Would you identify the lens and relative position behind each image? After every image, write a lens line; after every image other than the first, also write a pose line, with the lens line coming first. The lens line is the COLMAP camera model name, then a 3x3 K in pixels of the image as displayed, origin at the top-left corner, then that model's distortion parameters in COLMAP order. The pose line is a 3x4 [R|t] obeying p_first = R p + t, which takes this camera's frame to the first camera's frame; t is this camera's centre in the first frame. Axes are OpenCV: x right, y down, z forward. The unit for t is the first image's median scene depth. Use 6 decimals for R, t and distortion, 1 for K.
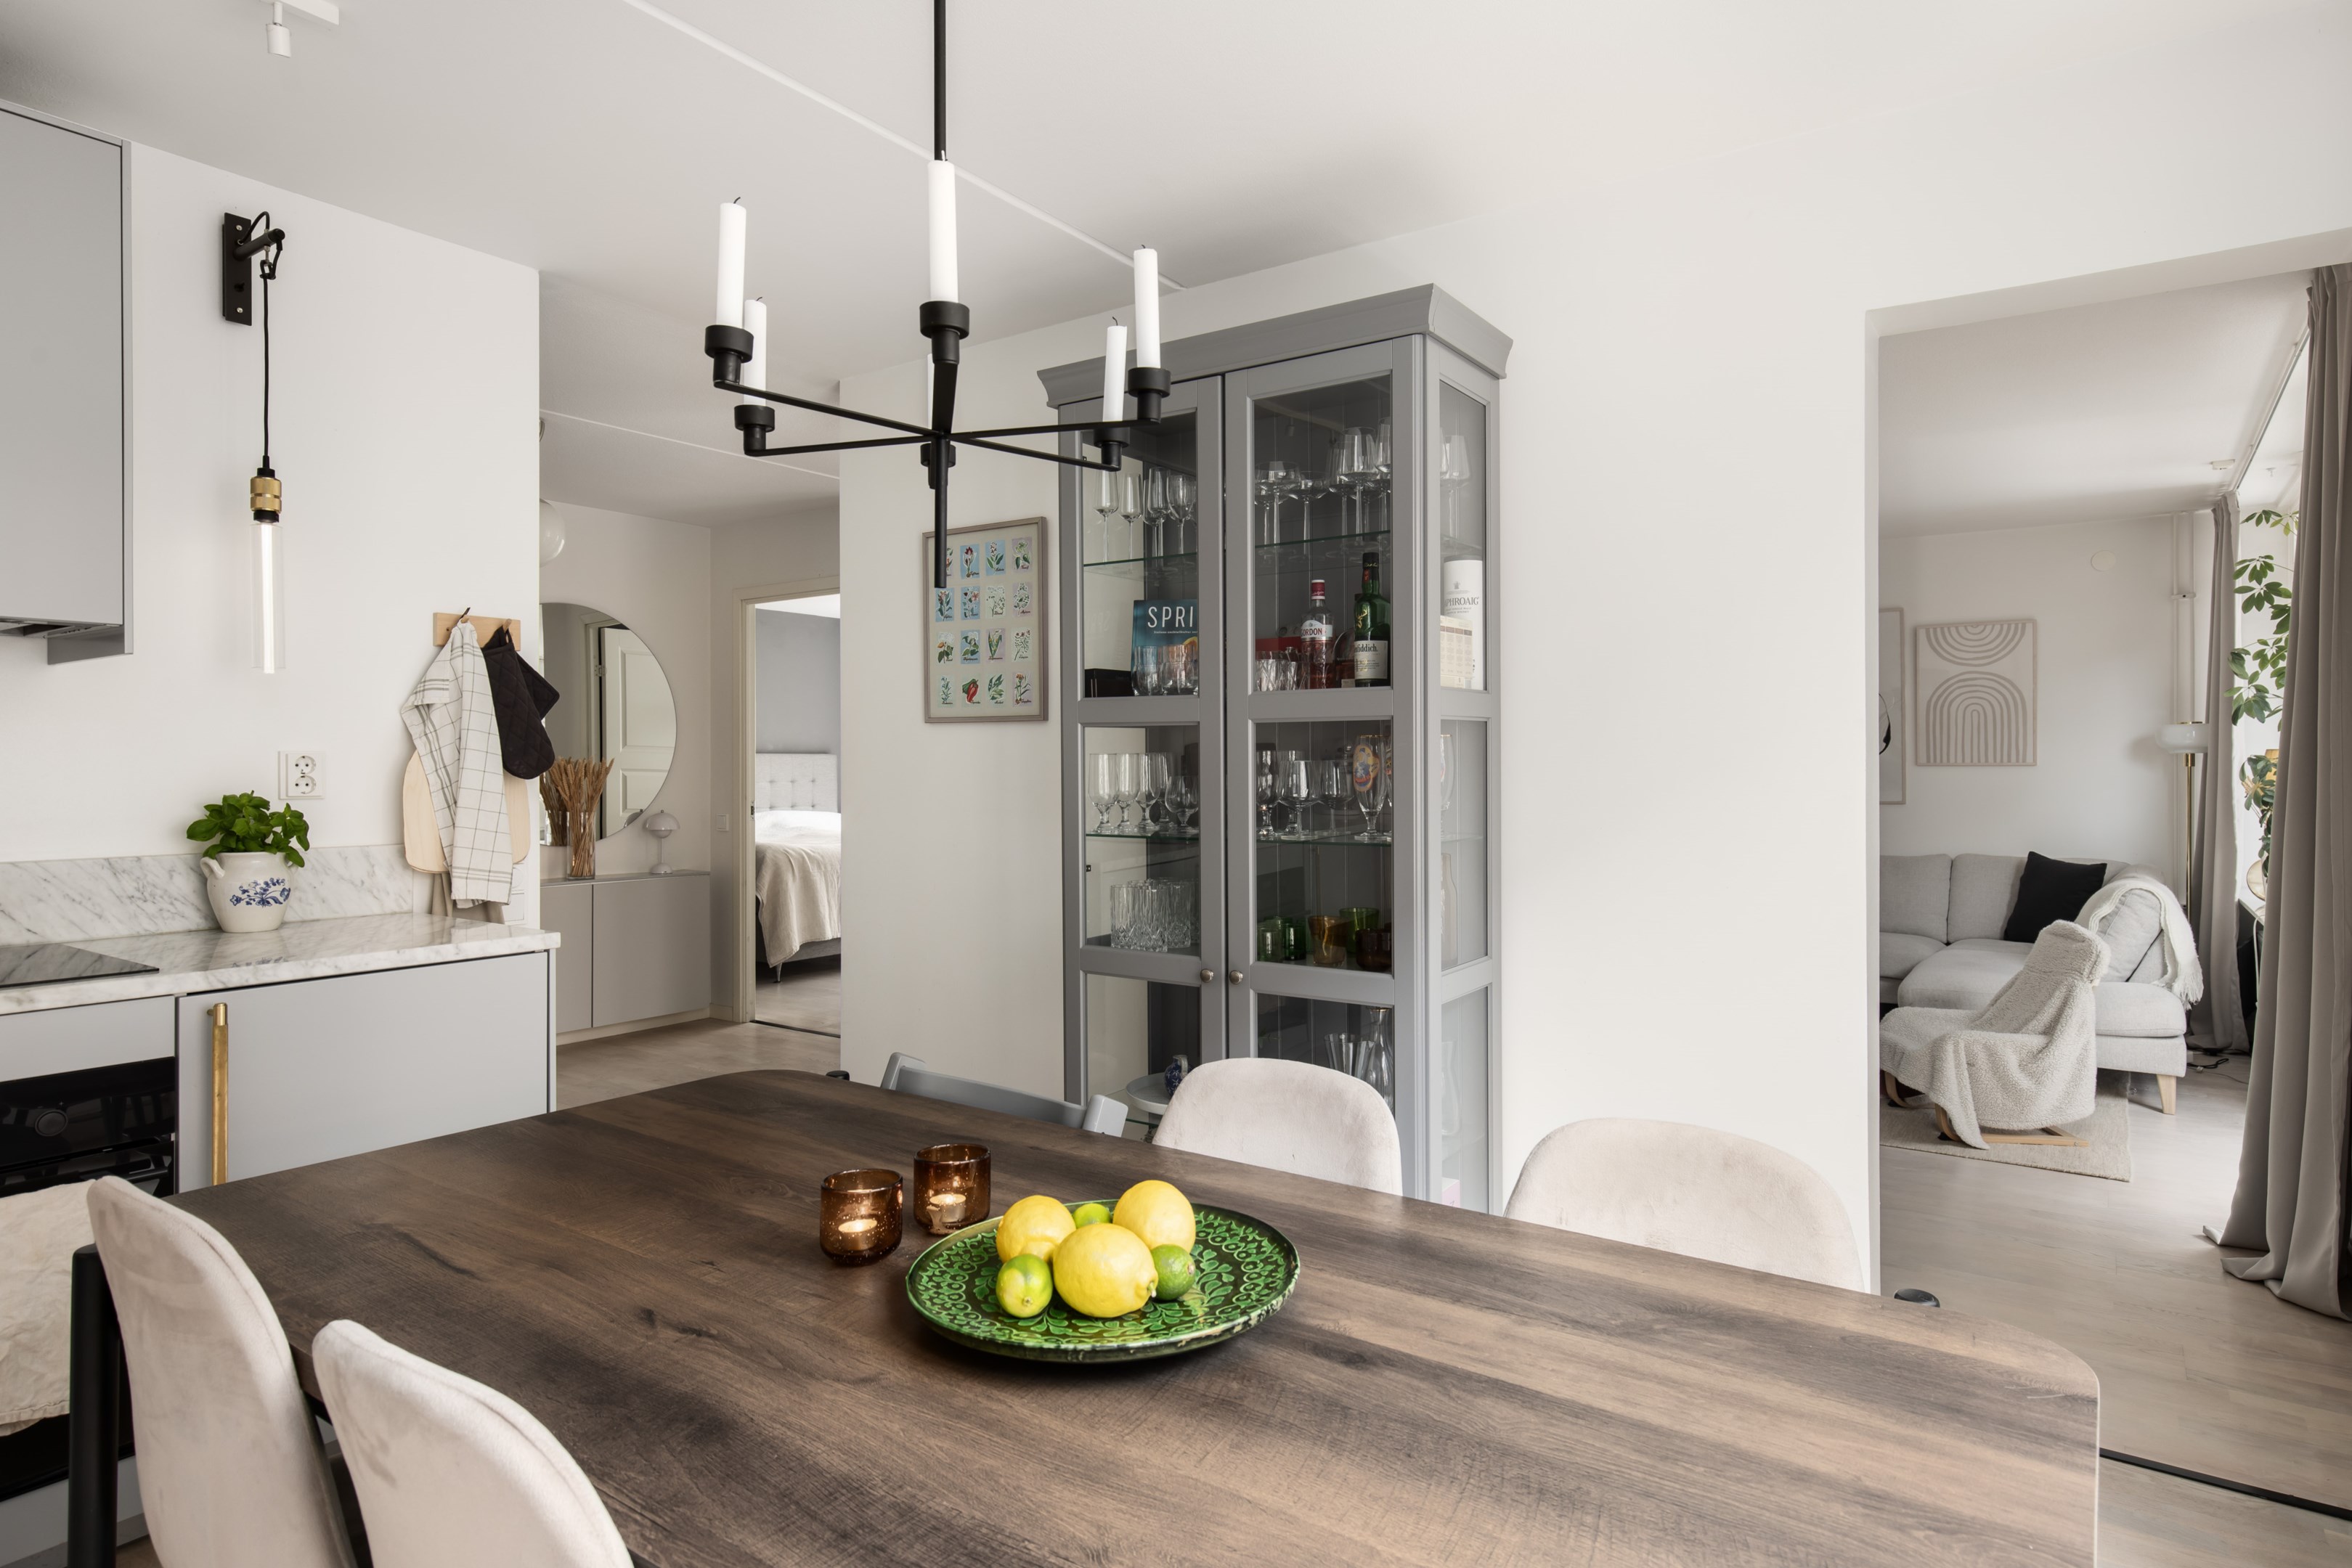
lens RADIAL K [[1326.1, 0, 1180.9], [0, 1326.1, 769.2], [0, 0, 1]] dist [0.001035, 0.000354]
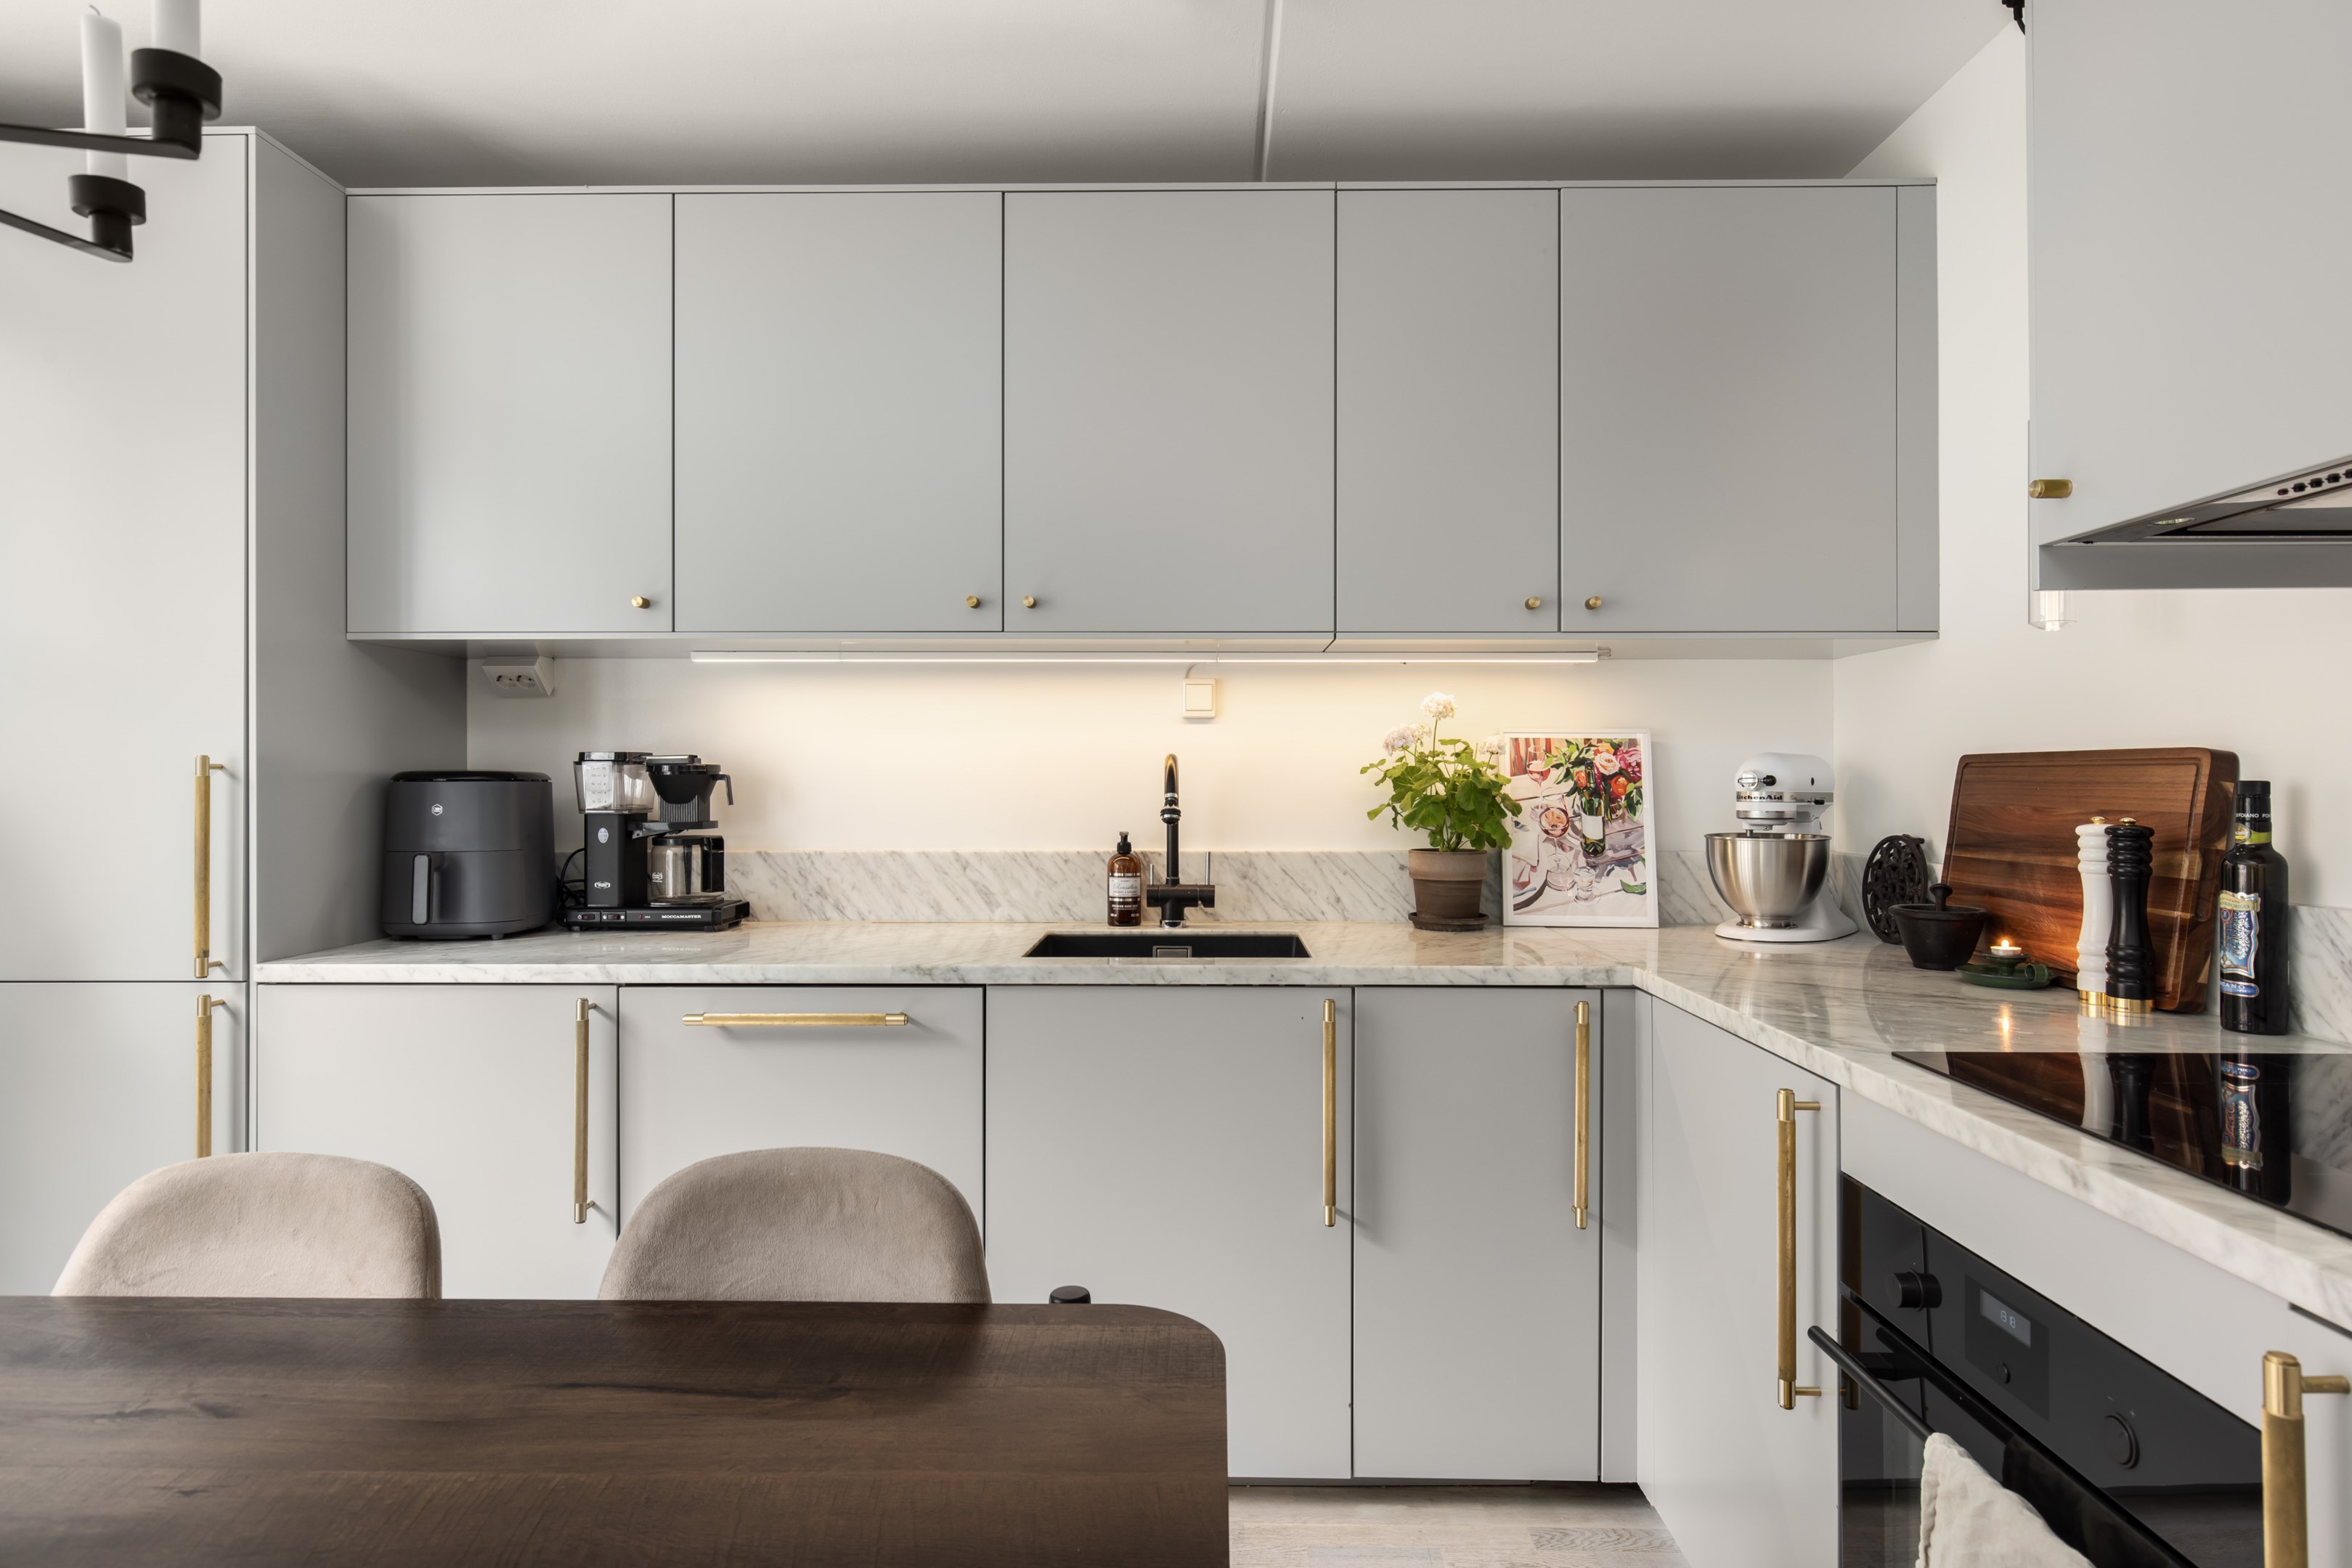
lens RADIAL K [[1326.1, 0, 1180.9], [0, 1326.1, 769.2], [0, 0, 1]] dist [0.001035, 0.000354]
pose [[-0.831088, -0.003778, -0.556127, -0.385258], [-0.000668, 0.999983, -0.005795, 0.016793], [0.556140, -0.004445, -0.831077, 1.773612]]
